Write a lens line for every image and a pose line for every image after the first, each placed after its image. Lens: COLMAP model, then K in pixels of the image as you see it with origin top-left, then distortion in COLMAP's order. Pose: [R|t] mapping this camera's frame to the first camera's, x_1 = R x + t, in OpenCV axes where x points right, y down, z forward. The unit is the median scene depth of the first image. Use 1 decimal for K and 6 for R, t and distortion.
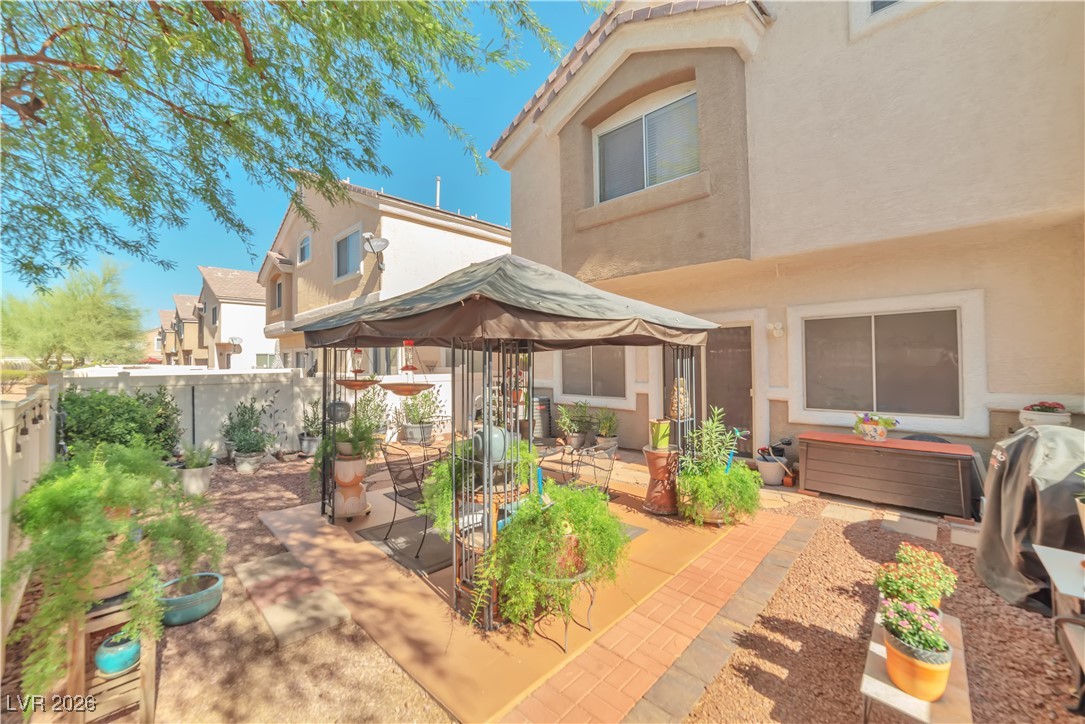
lens RADIAL K [[428.4, 0, 542.6], [0, 428.4, 356.7], [0, 0, 1]] dist [-0.041405, 0.015370]
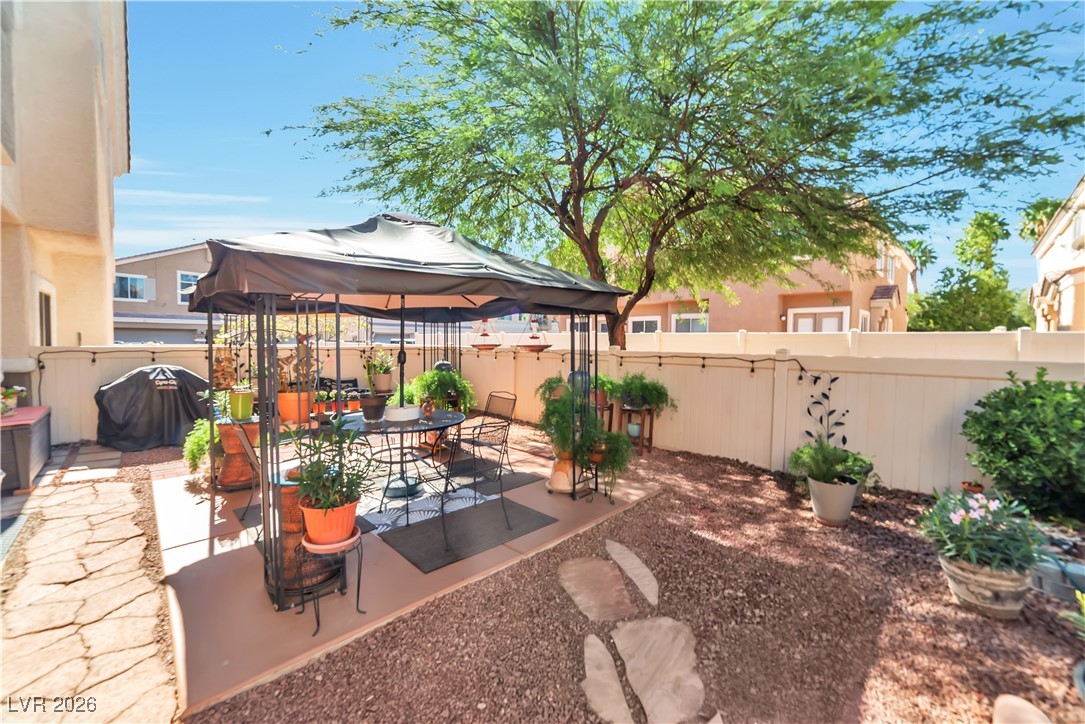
lens RADIAL K [[428.4, 0, 542.6], [0, 428.4, 356.7], [0, 0, 1]] dist [-0.041405, 0.015370]
pose [[-0.999371, 0.000014, 0.035457, -0.570818], [0.000751, 0.999784, 0.020764, 0.068549], [-0.035449, 0.020777, -0.999155, 2.530179]]
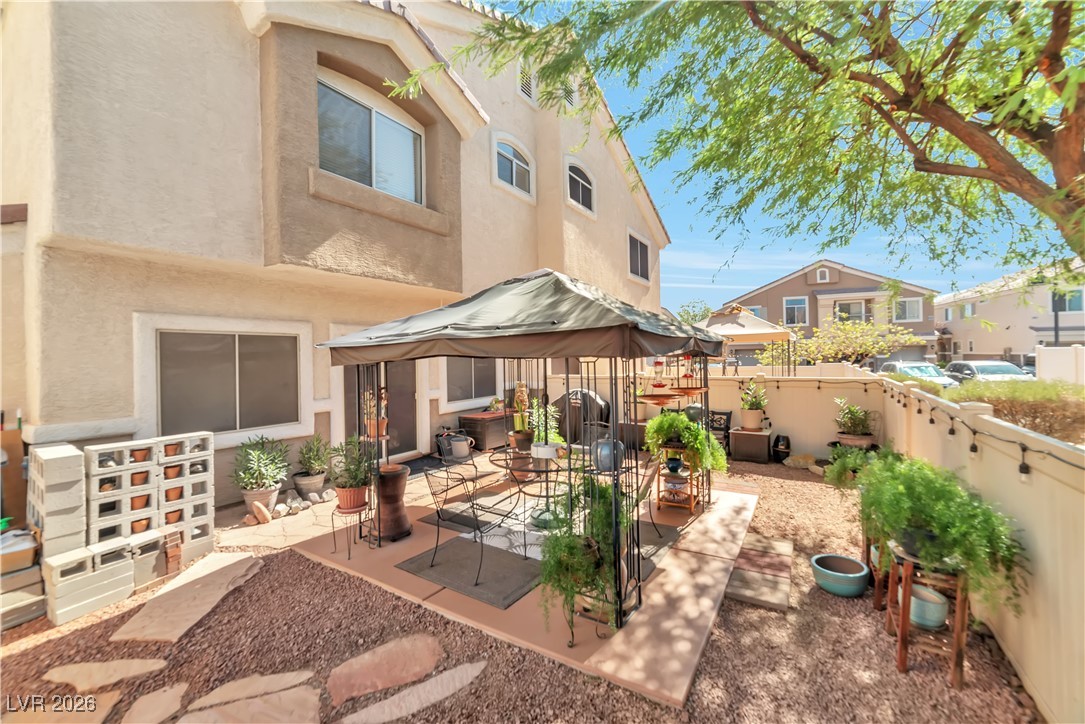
lens RADIAL K [[428.4, 0, 542.6], [0, 428.4, 356.7], [0, 0, 1]] dist [-0.041405, 0.015370]
pose [[-0.200339, 0.015011, 0.979612, -1.446730], [0.003704, 0.999887, -0.014564, -0.019476], [-0.979720, 0.000710, -0.200372, 1.600870]]
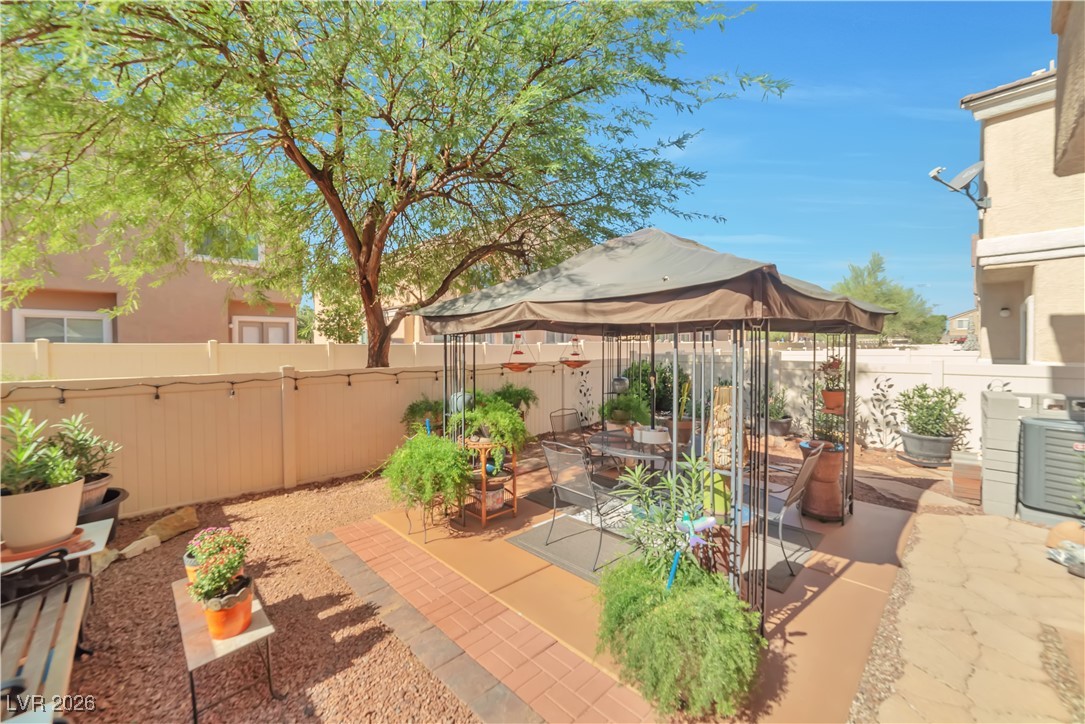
lens RADIAL K [[428.4, 0, 542.6], [0, 428.4, 356.7], [0, 0, 1]] dist [-0.041405, 0.015370]
pose [[-0.036230, 0.030872, -0.998866, 1.083329], [0.021243, 0.999321, 0.030116, -0.005061], [0.999118, -0.020128, -0.036862, 1.057912]]
